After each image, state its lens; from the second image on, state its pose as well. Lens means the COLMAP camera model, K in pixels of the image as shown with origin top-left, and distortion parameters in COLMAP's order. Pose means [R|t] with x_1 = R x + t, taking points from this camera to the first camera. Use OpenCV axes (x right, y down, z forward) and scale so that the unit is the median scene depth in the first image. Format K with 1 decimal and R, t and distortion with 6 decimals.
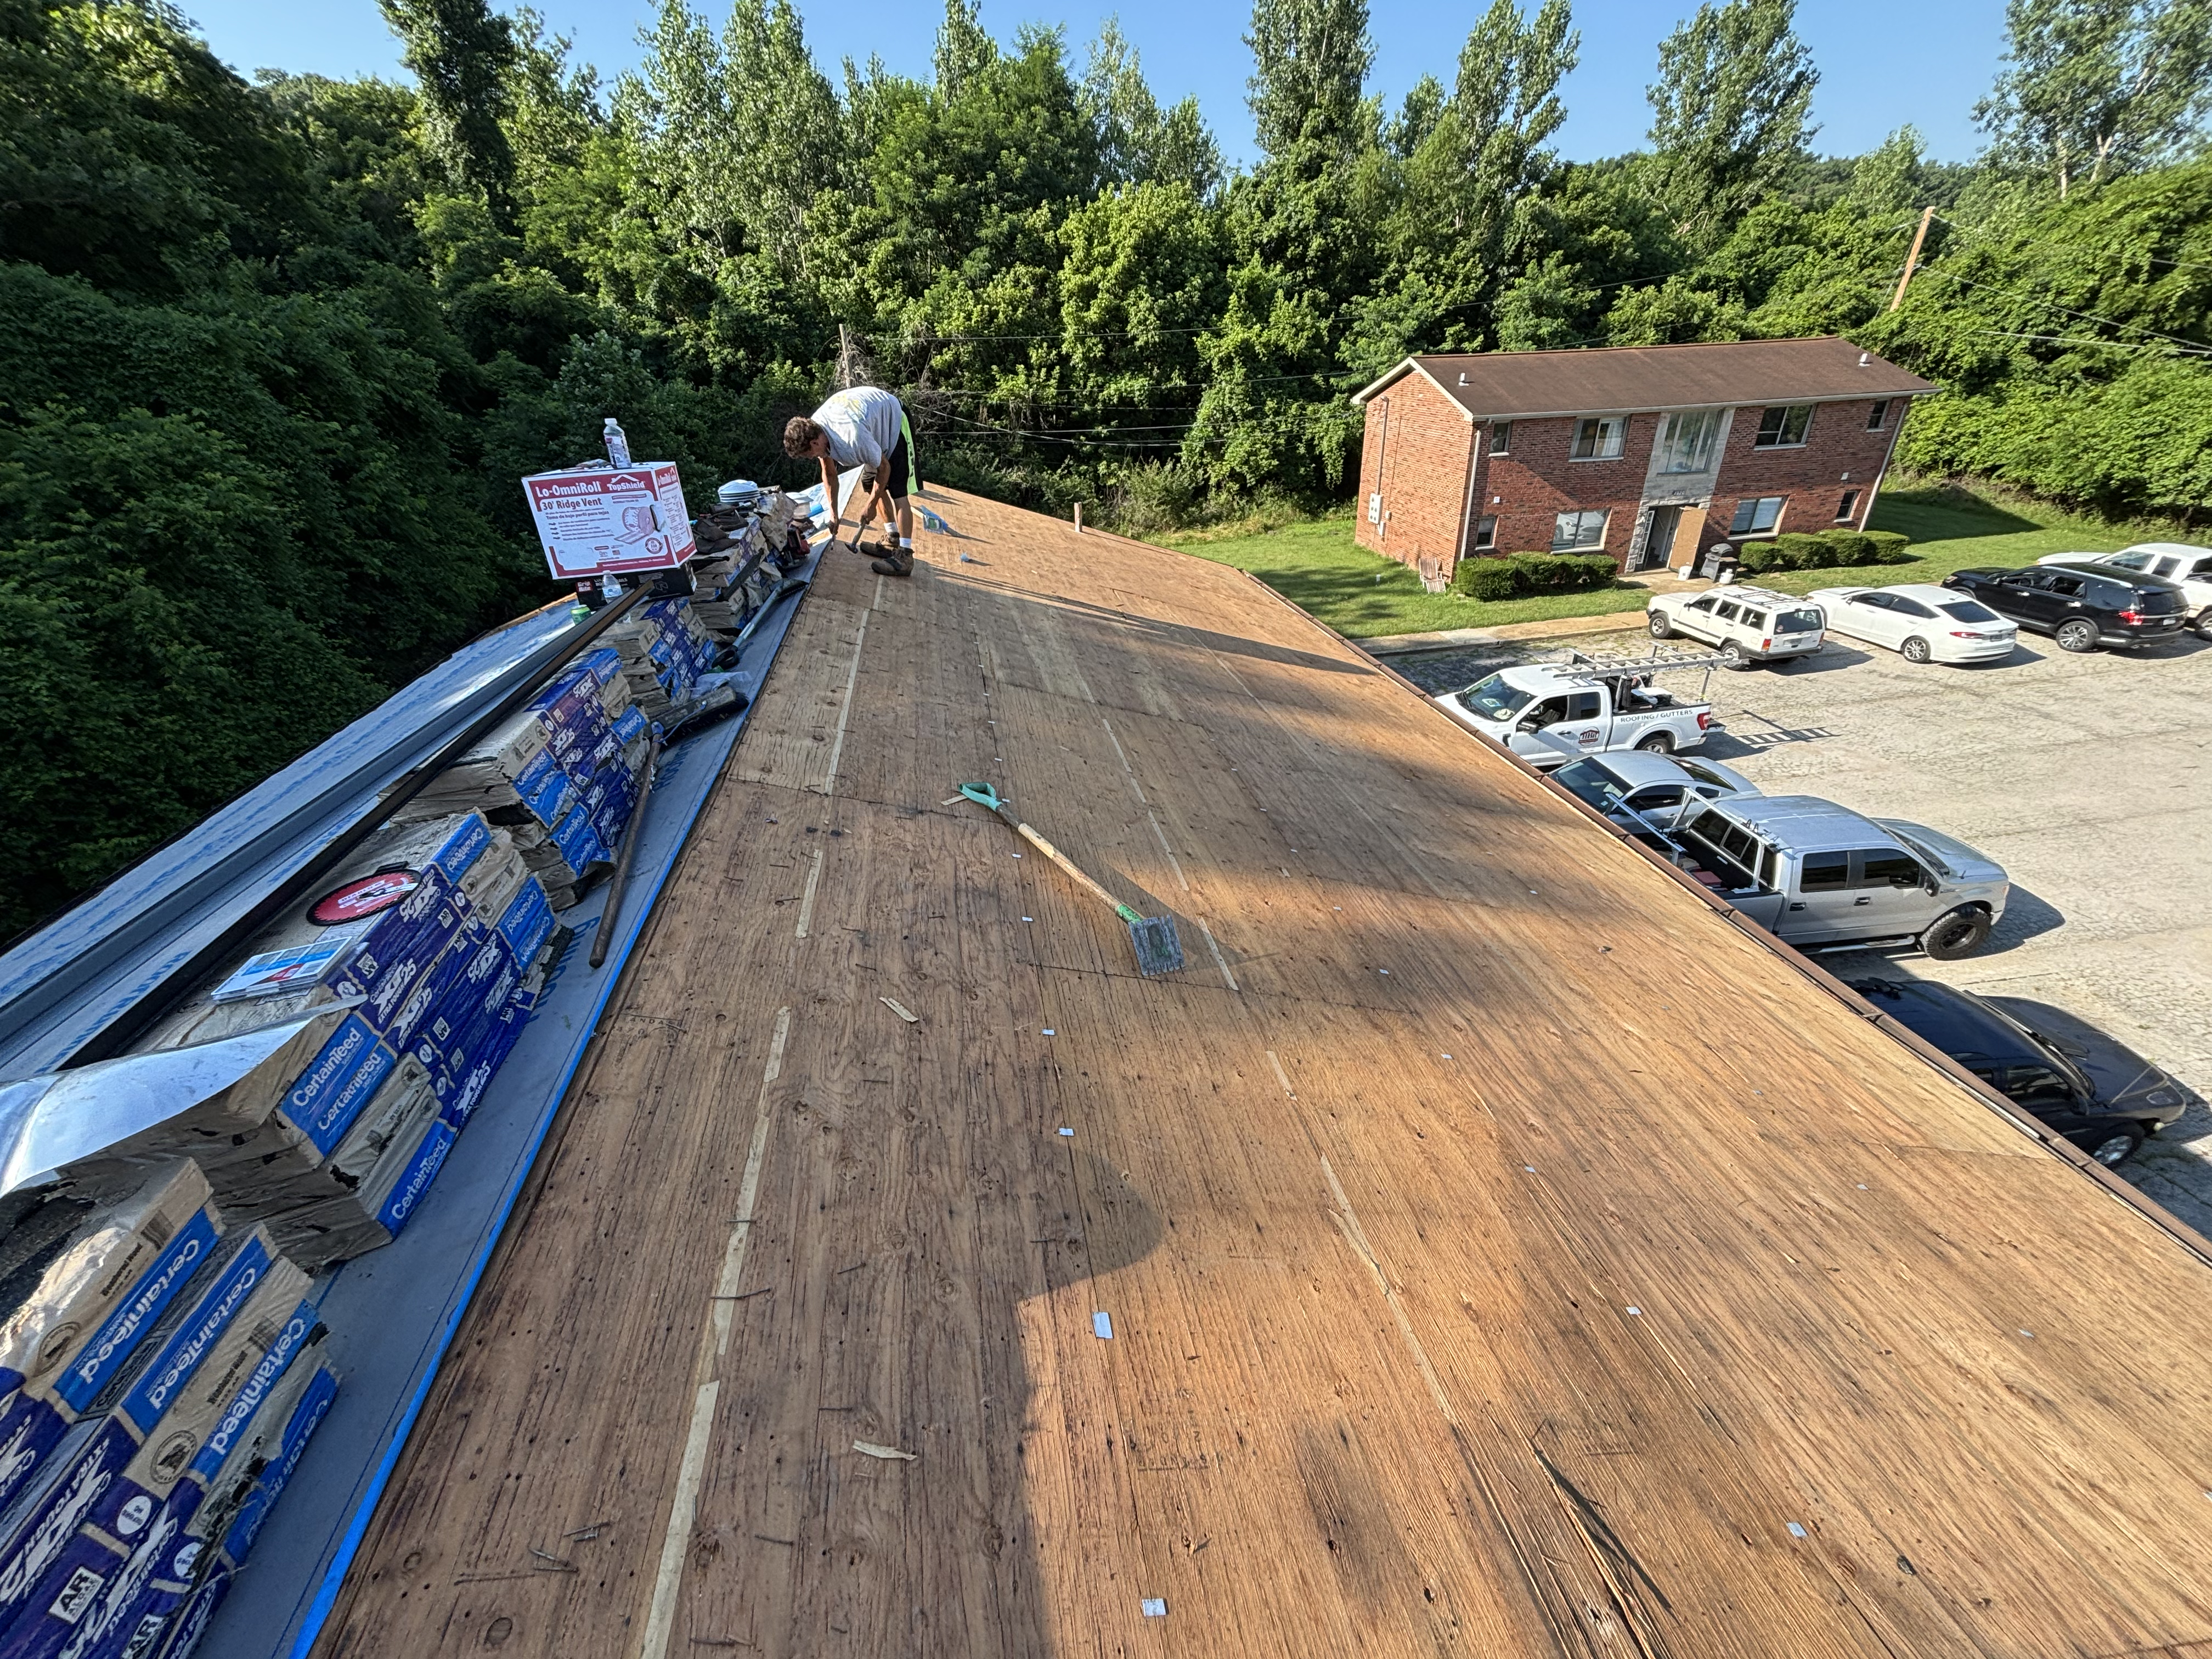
lens RADIAL K [[896.5, 0, 1113.7], [0, 896.5, 830.0], [0, 0, 1]] dist [-0.002520, 0.000281]
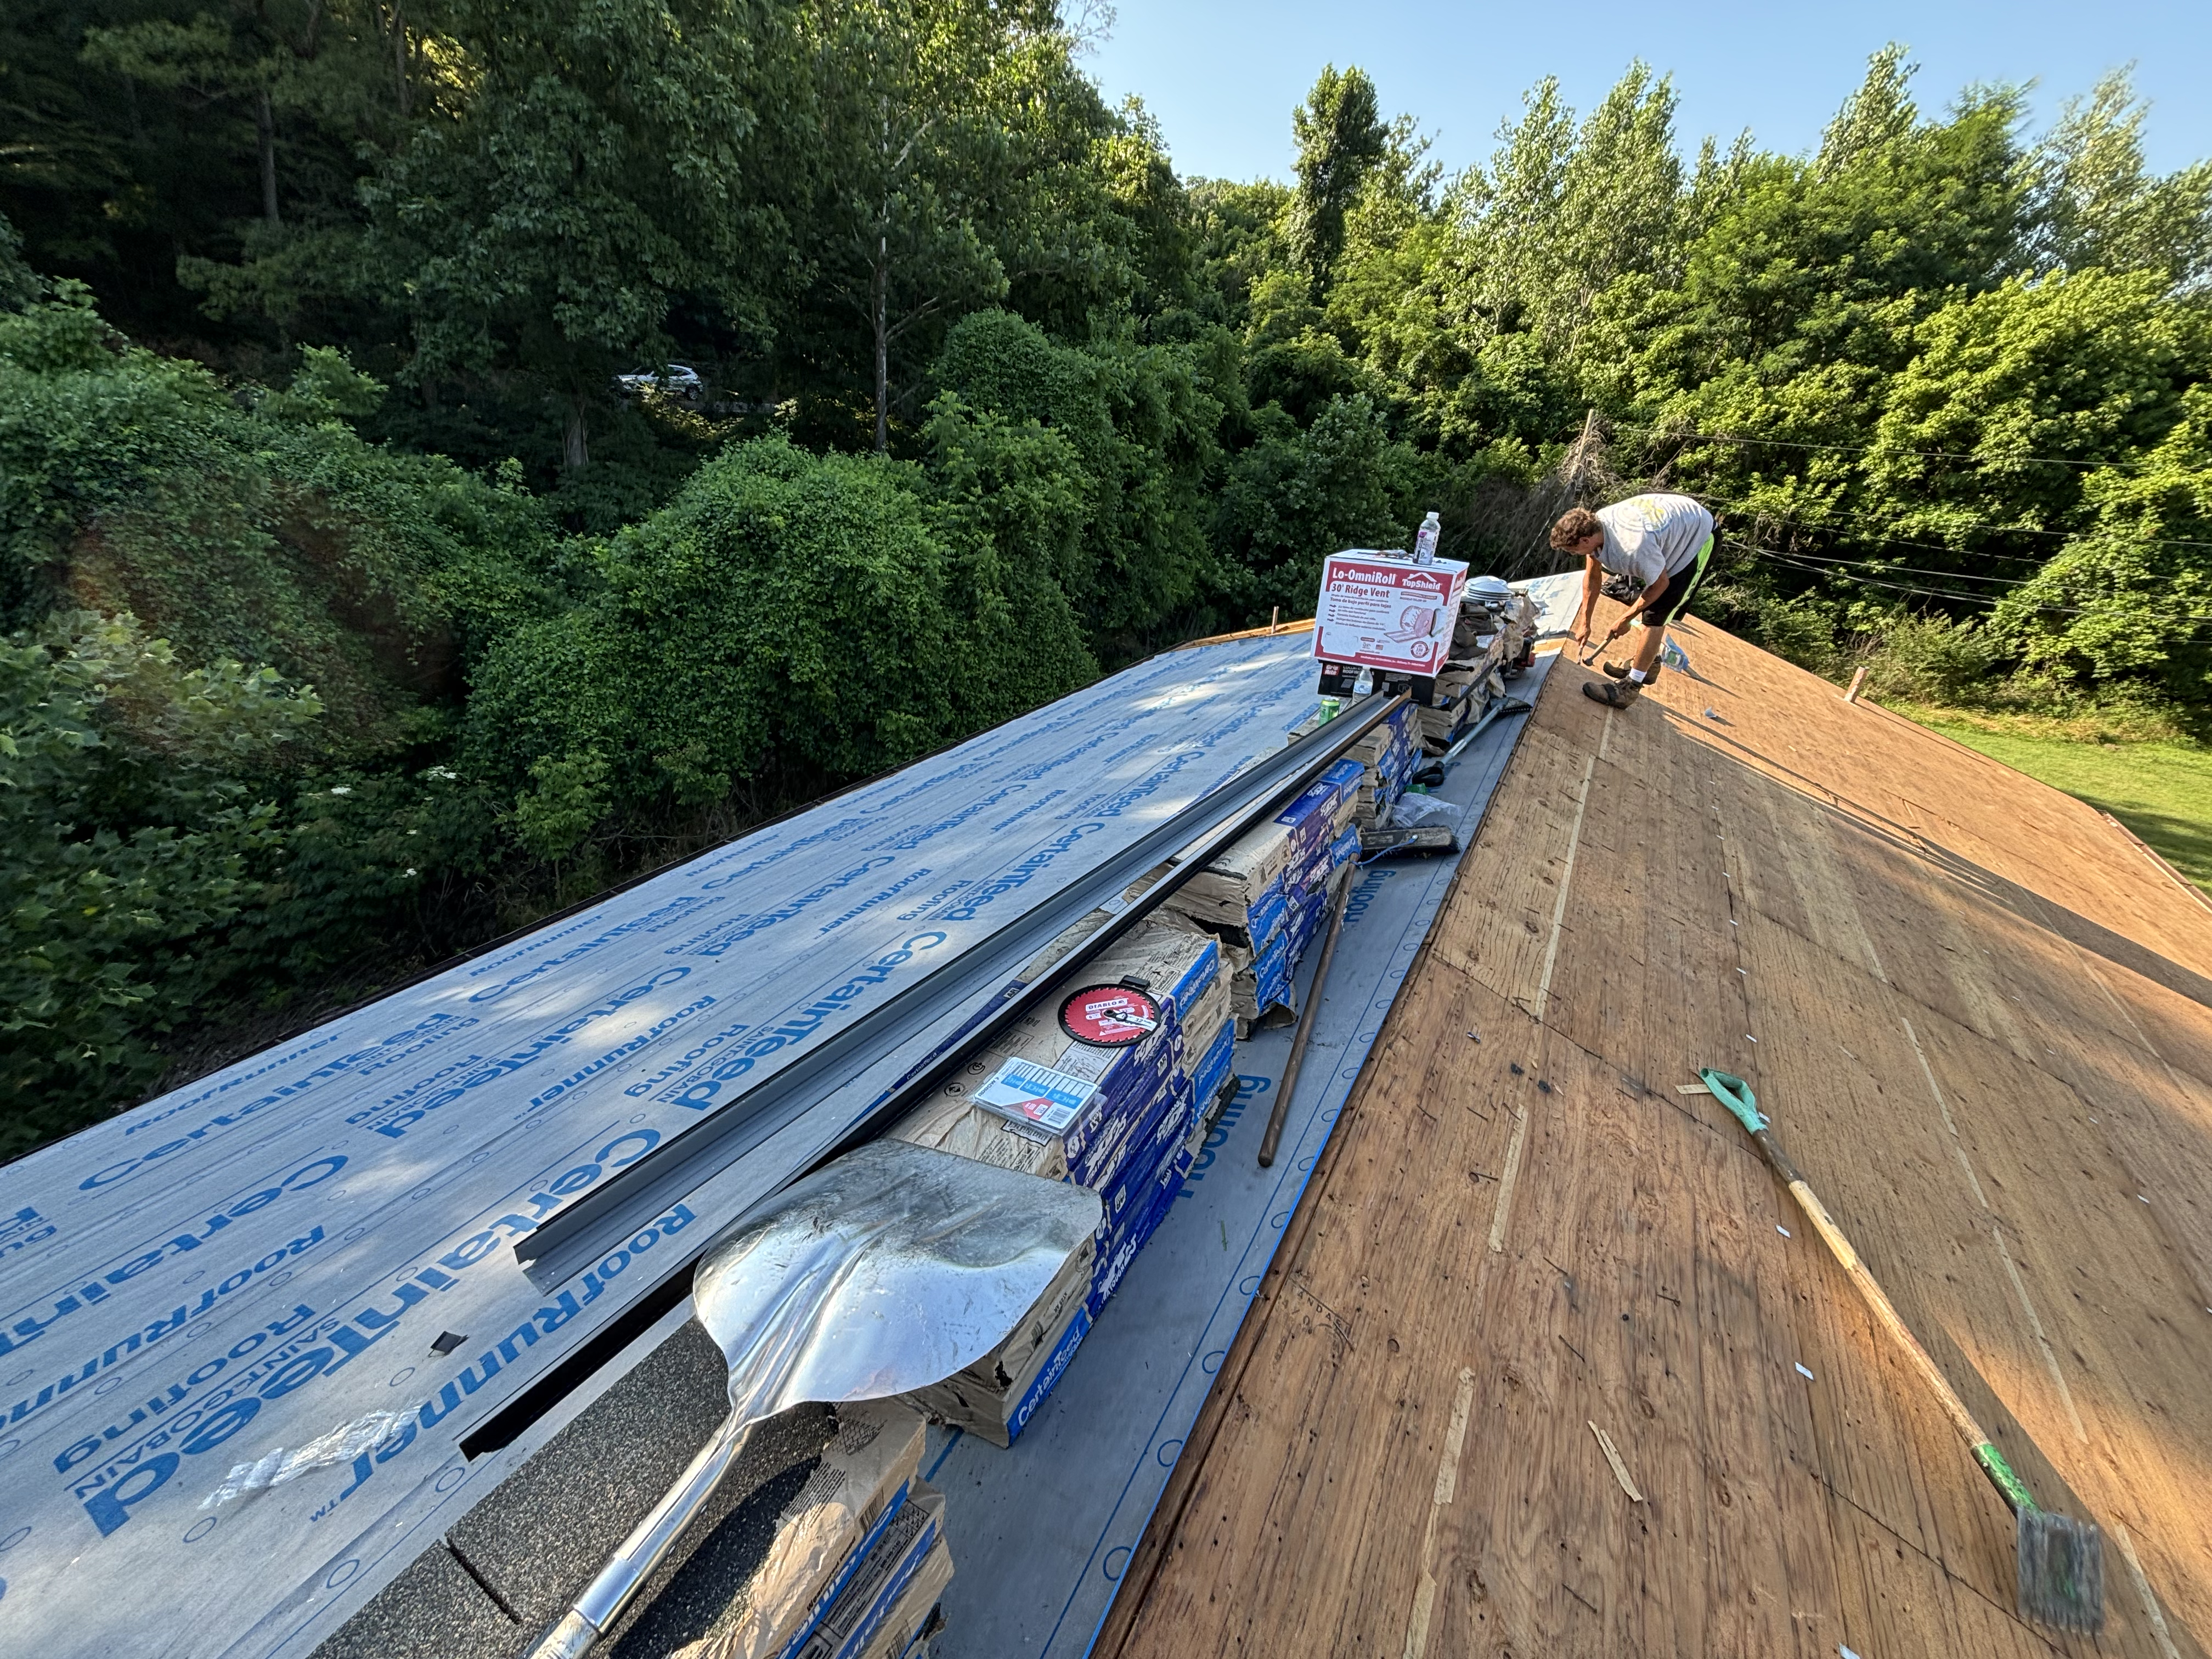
lens RADIAL K [[896.5, 0, 1113.7], [0, 896.5, 830.0], [0, 0, 1]] dist [-0.002520, 0.000281]
pose [[0.765961, 0.350486, -0.538947, -0.035607], [-0.383115, 0.922054, 0.055136, -0.014022], [0.516262, 0.164246, 0.840534, 0.016761]]
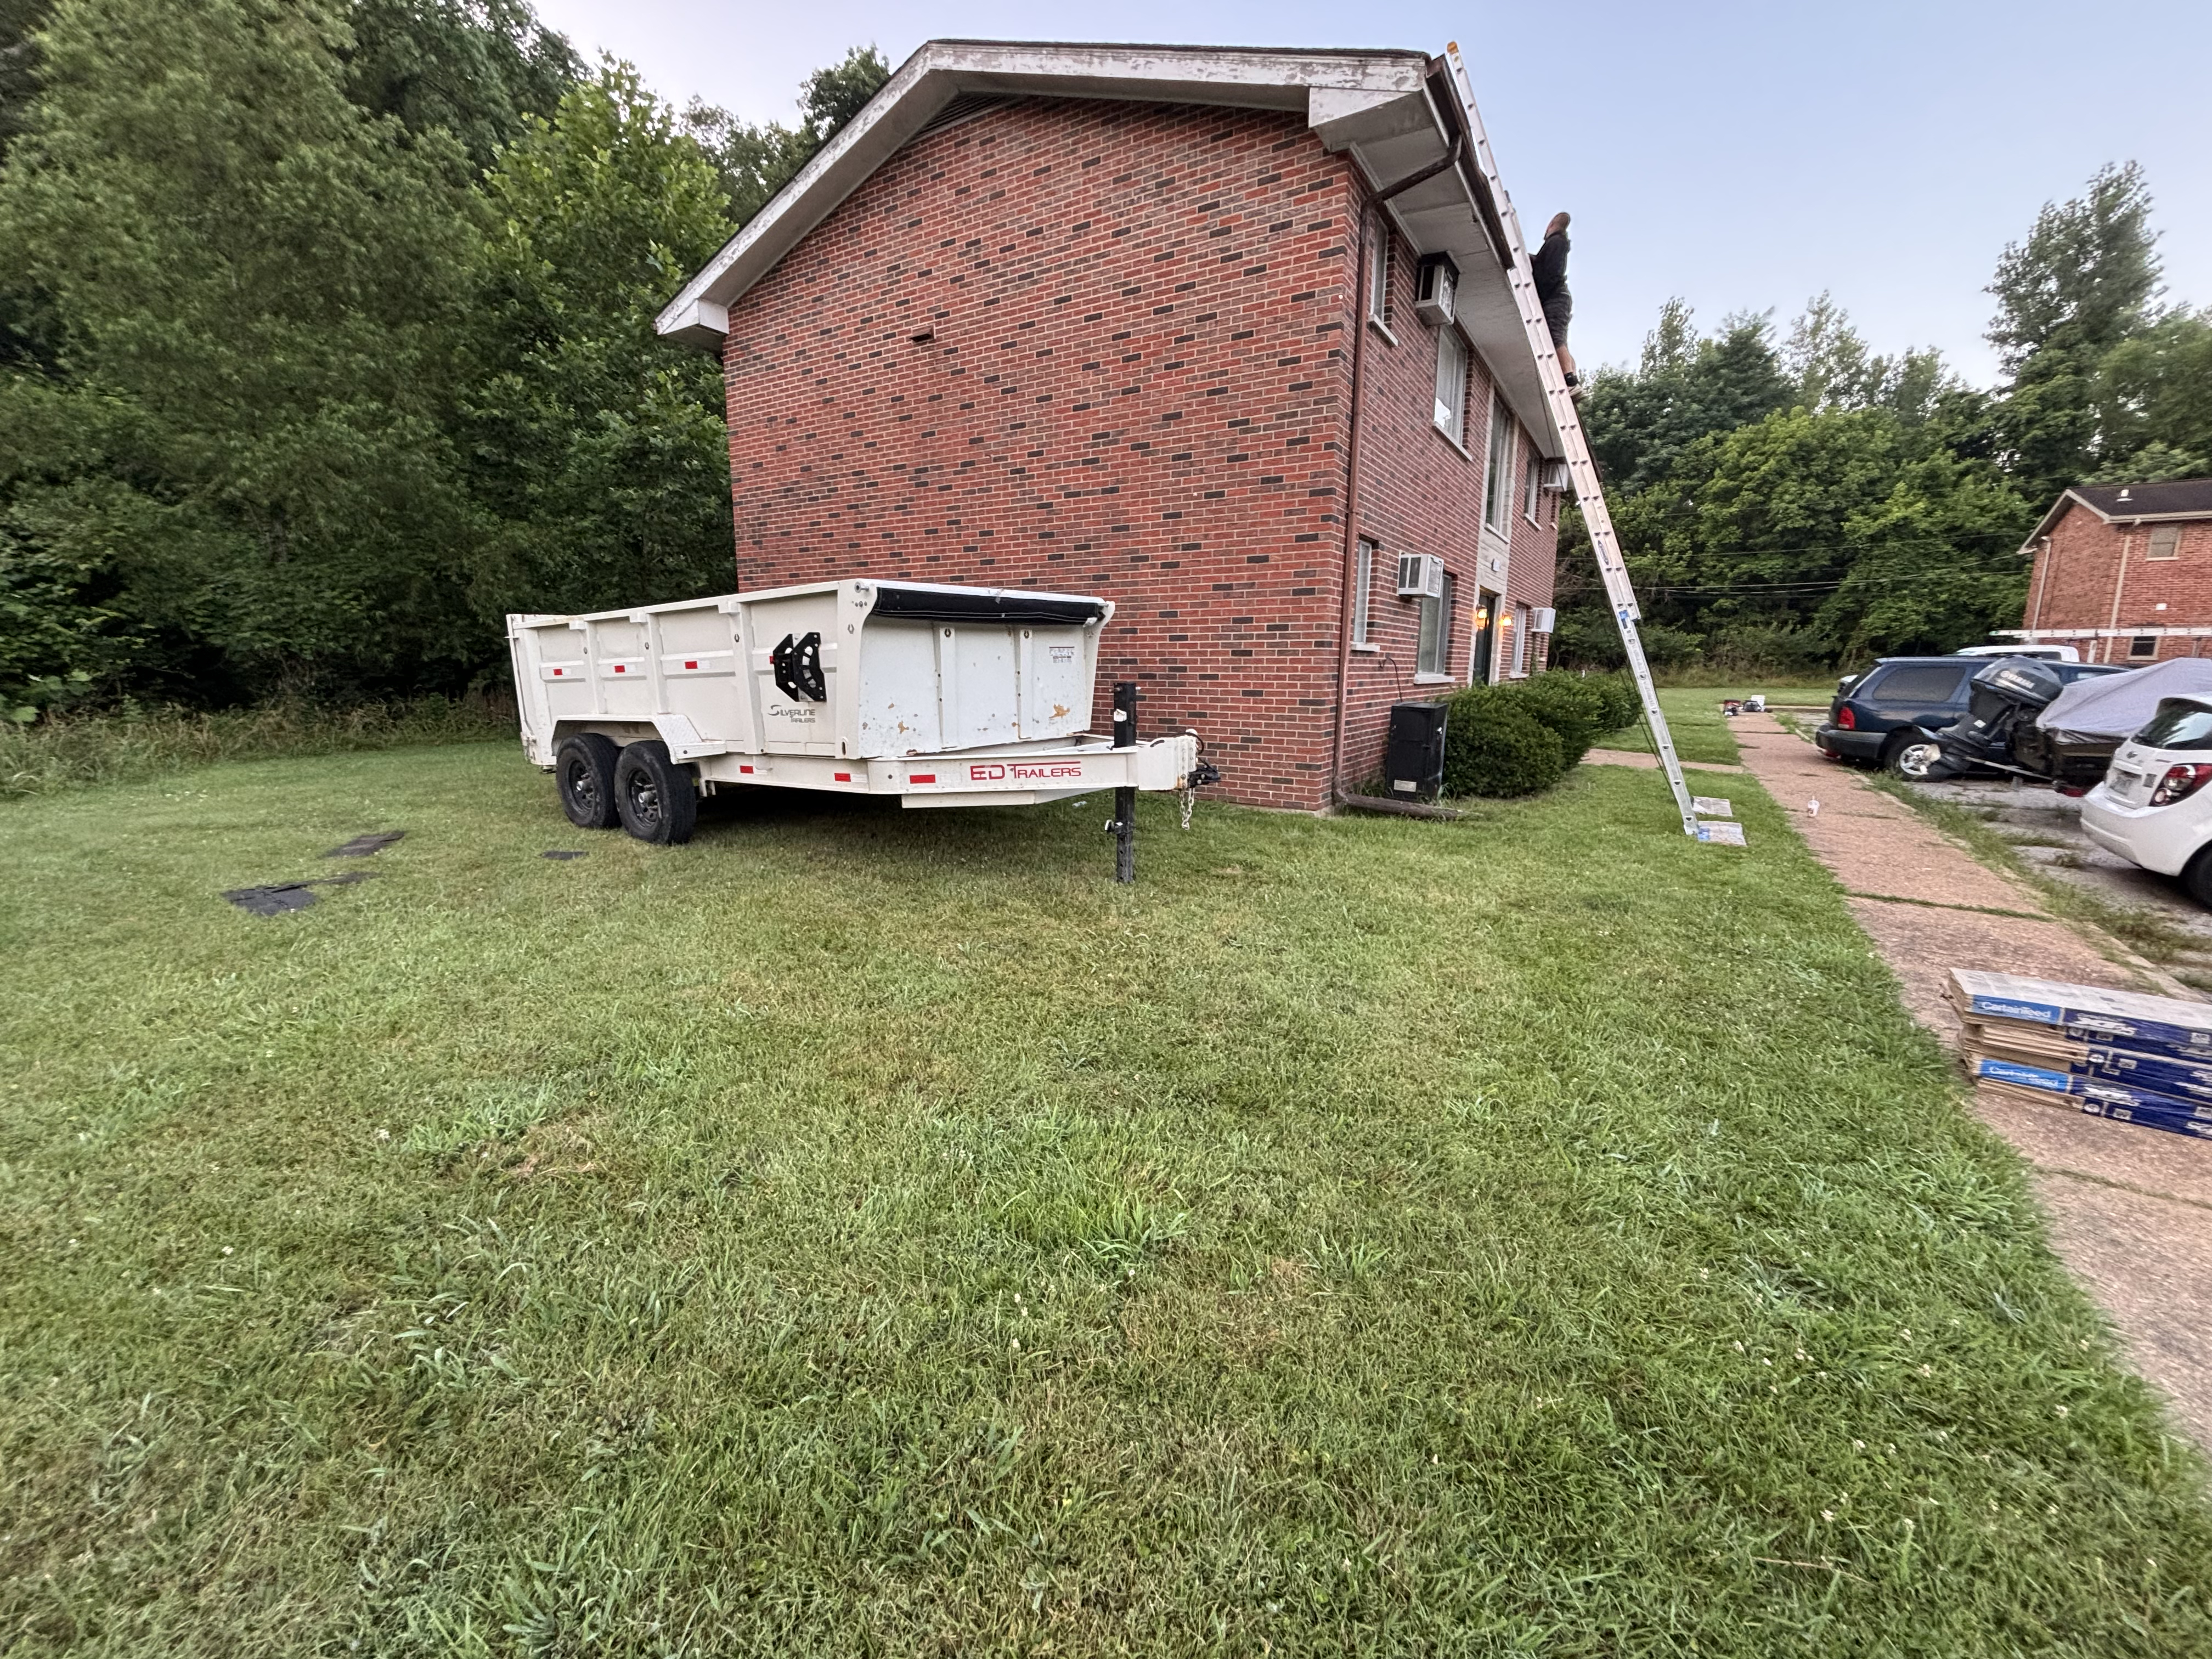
lens RADIAL K [[865.3, 0, 1113.4], [0, 865.3, 823.5], [0, 0, 1]] dist [0.001058, -0.003048]
pose [[0.741085, 0.157598, -0.652653, 0.269359], [-0.341201, 0.925586, -0.163928, 0.391897], [0.578252, 0.344170, 0.739710, -0.225120]]
